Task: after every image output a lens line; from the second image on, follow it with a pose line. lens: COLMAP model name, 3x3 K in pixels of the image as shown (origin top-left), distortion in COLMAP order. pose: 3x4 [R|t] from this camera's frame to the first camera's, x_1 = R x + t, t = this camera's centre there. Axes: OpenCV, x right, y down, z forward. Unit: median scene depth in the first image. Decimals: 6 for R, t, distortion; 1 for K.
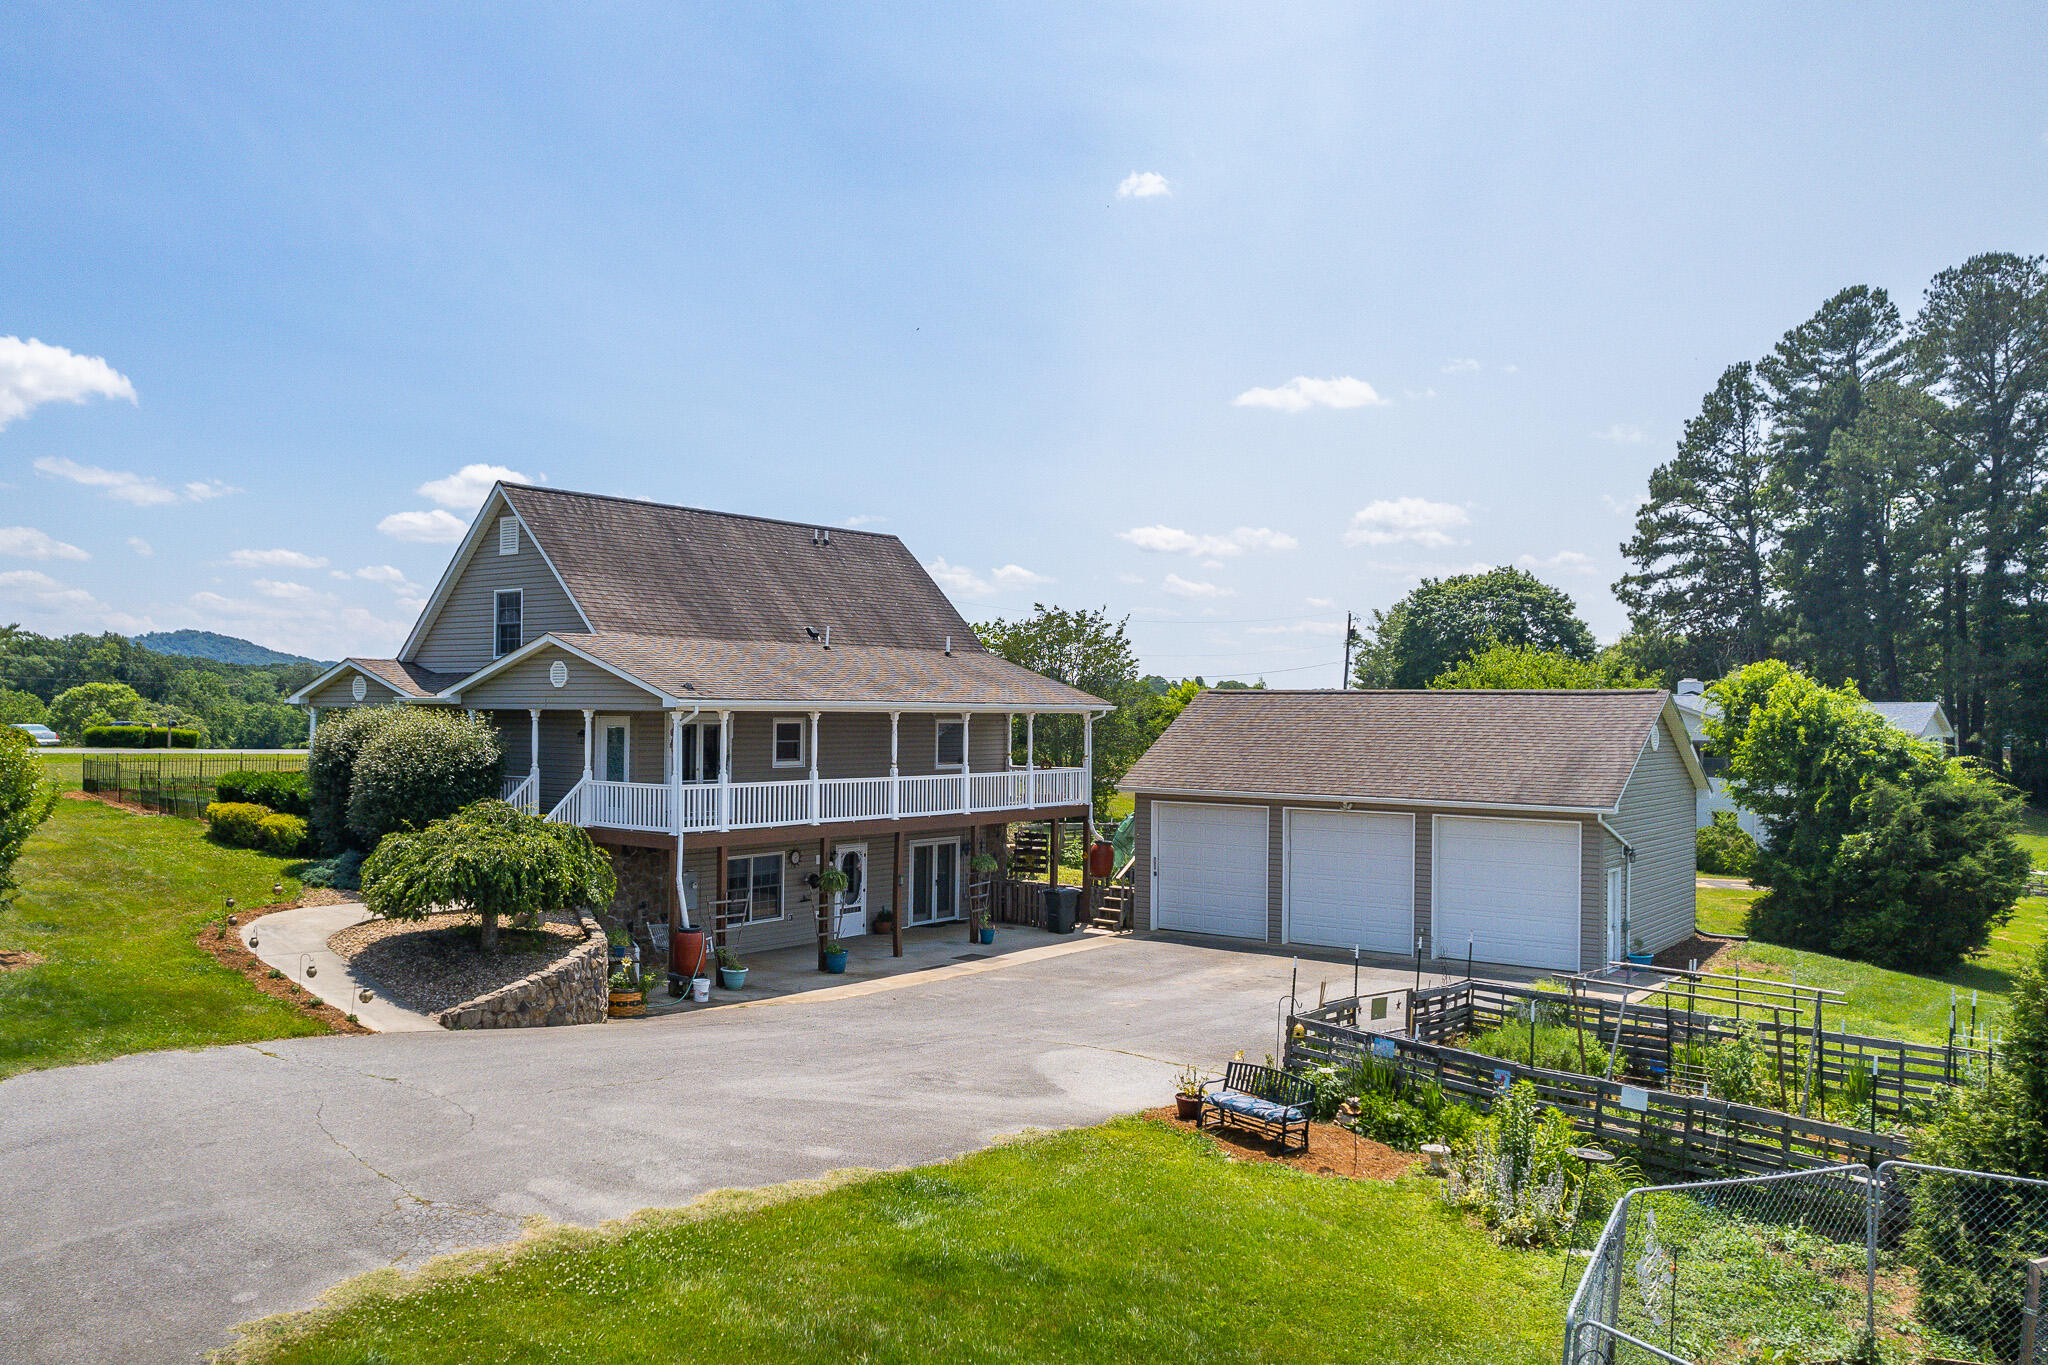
lens RADIAL K [[1576.4, 0, 1010.8], [0, 1576.4, 686.9], [0, 0, 1]] dist [-0.051338, 0.003933]
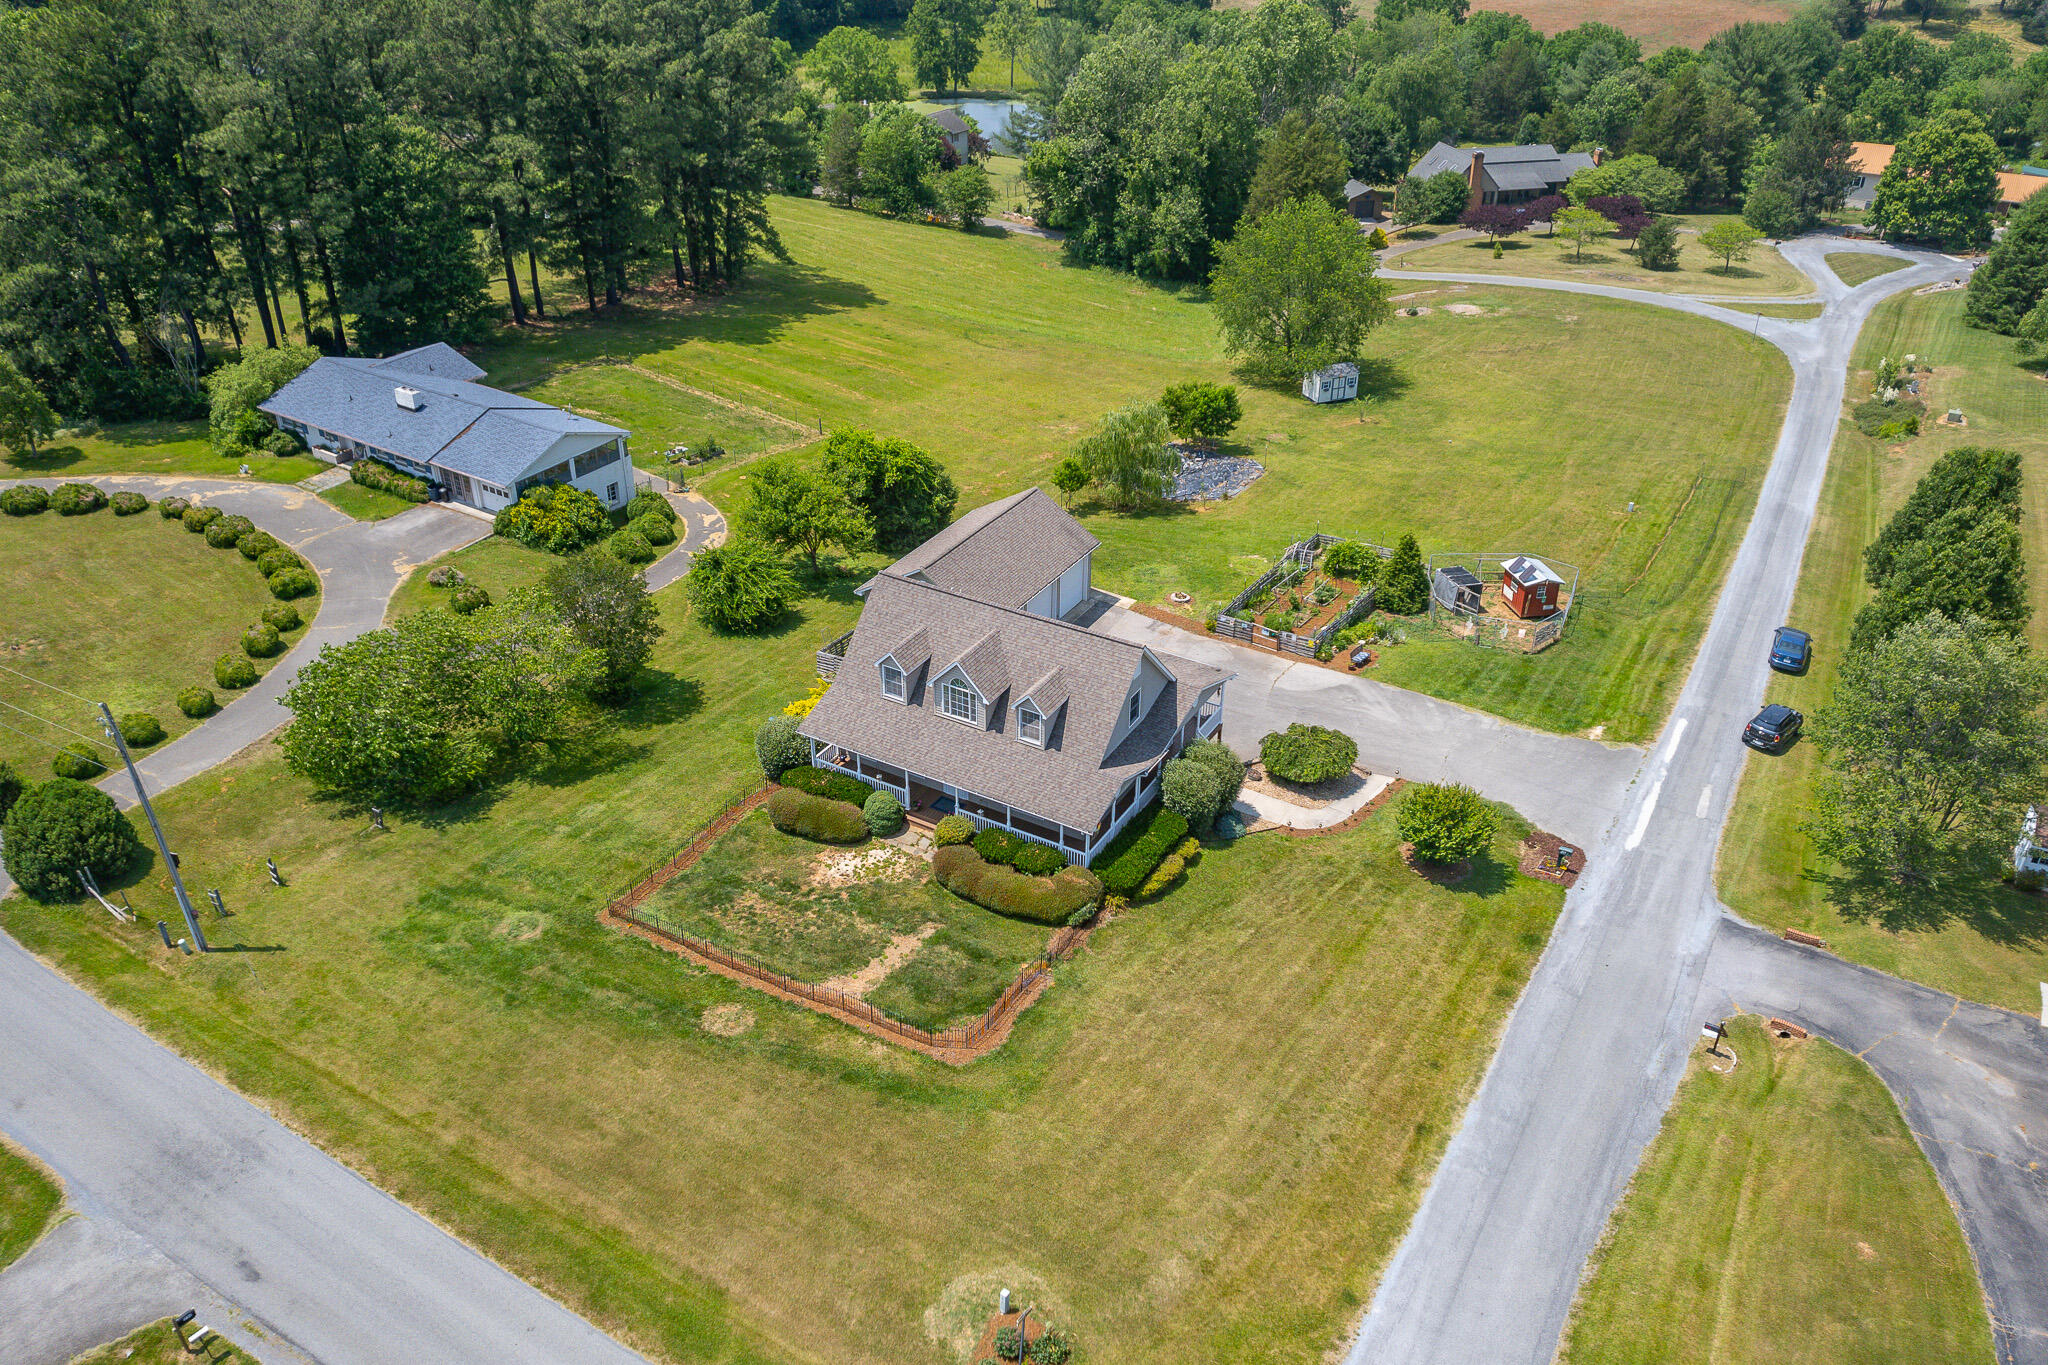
lens RADIAL K [[1522.4, 0, 1040.5], [0, 1522.4, 681.7], [0, 0, 1]] dist [-0.063122, 0.038822]
pose [[-0.120695, -0.529165, 0.839891, -1.733013], [-0.020479, 0.847224, 0.530842, -0.988666], [-0.992478, 0.046870, -0.113092, 1.239727]]
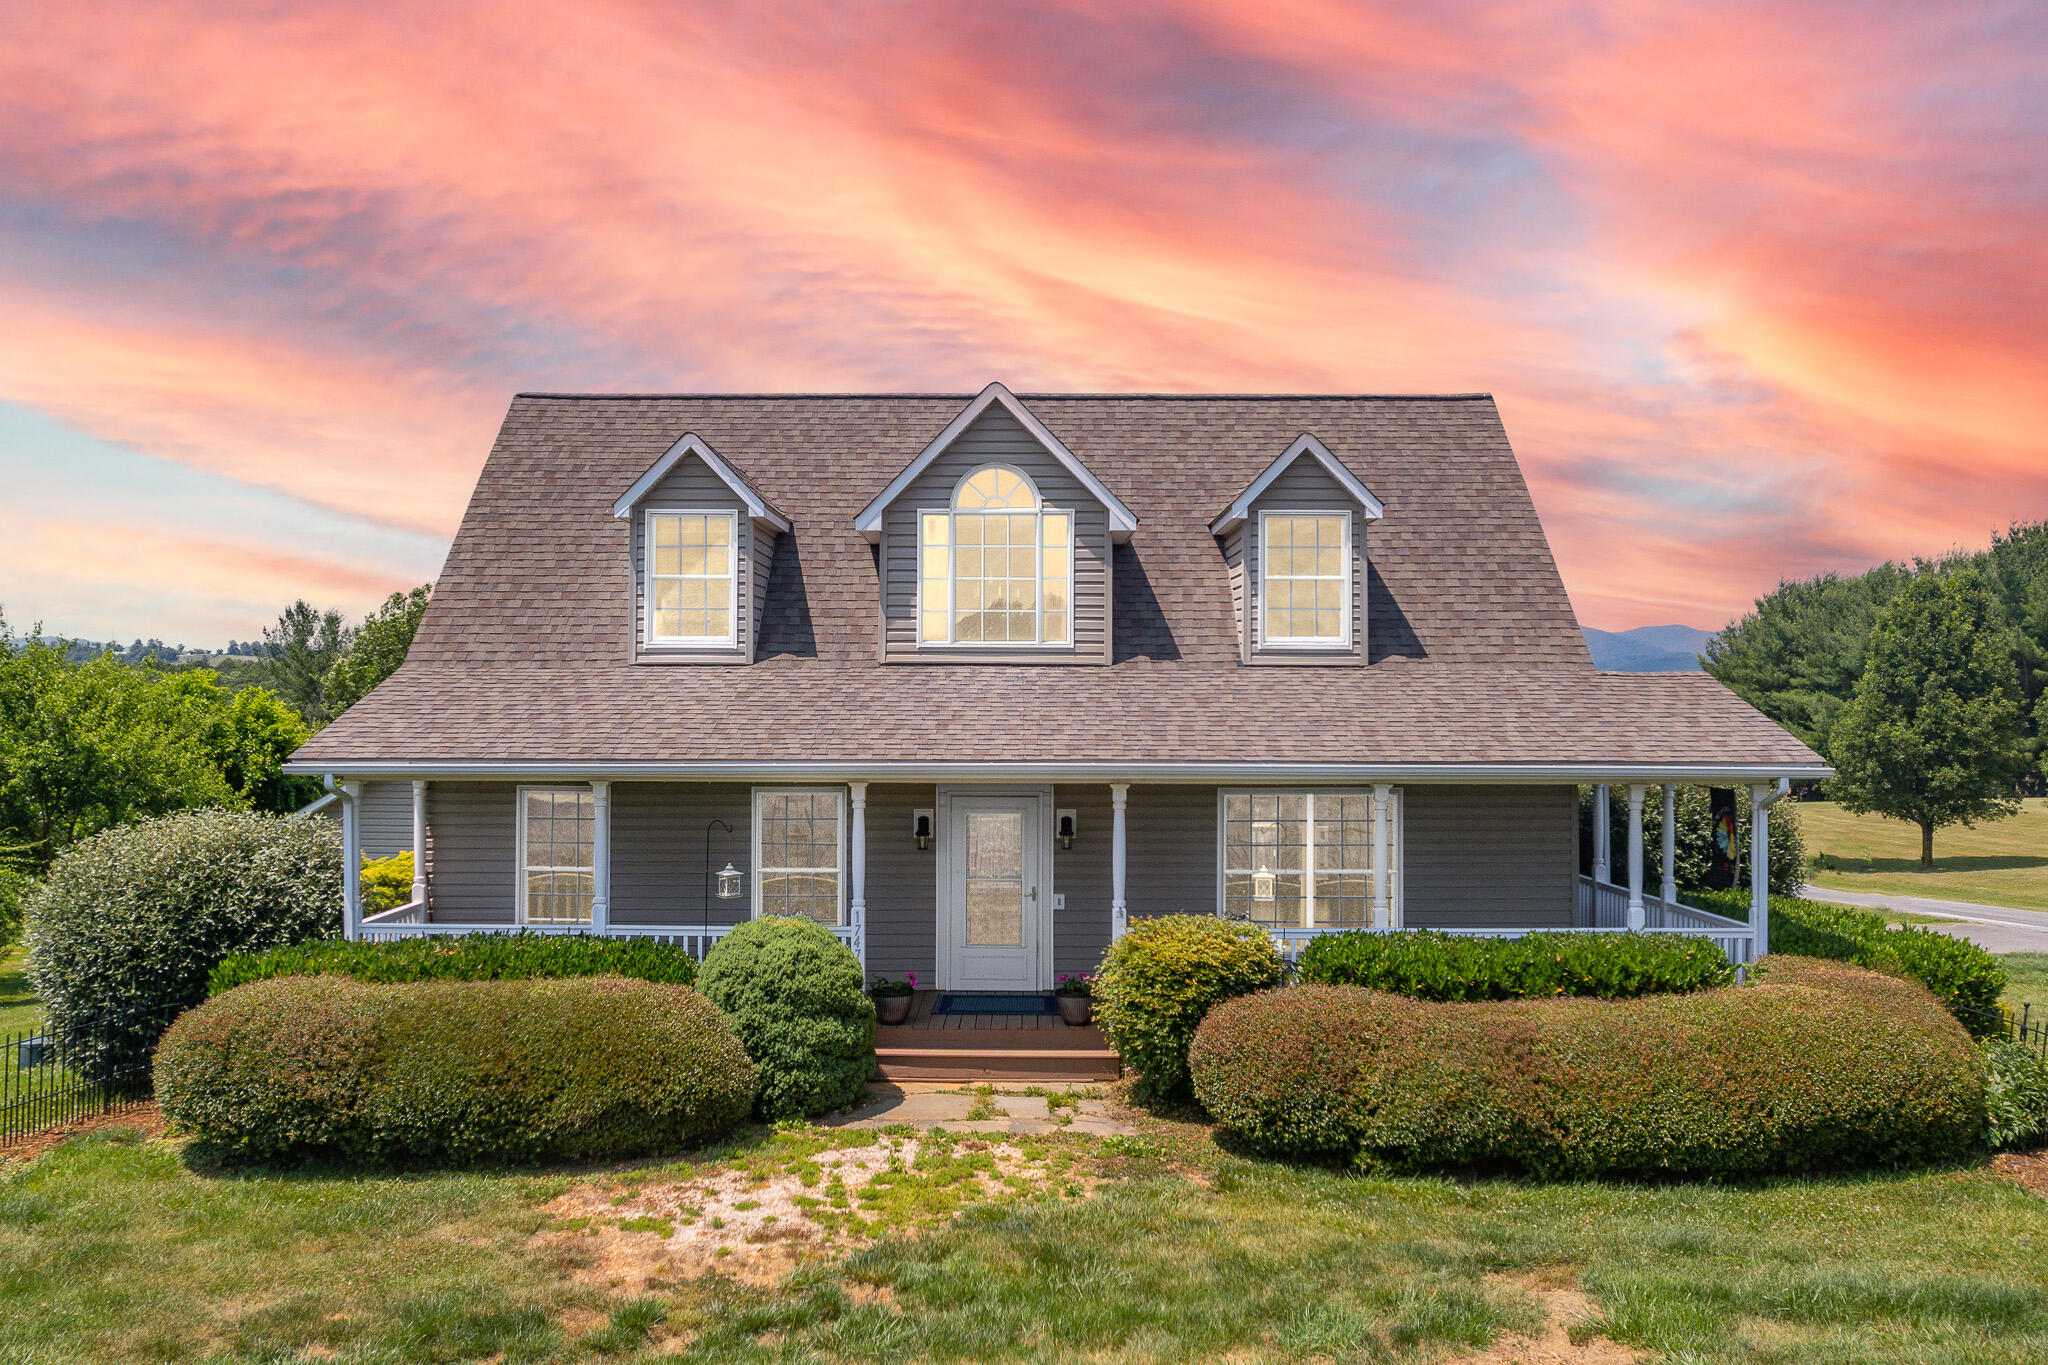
lens RADIAL K [[1576.4, 0, 1010.8], [0, 1576.4, 686.9], [0, 0, 1]] dist [-0.051338, 0.003933]
pose [[-0.591274, -0.007231, 0.806439, -0.663386], [-0.020499, 0.999771, -0.006065, -0.009466], [-0.806210, -0.020118, -0.591287, 1.412200]]
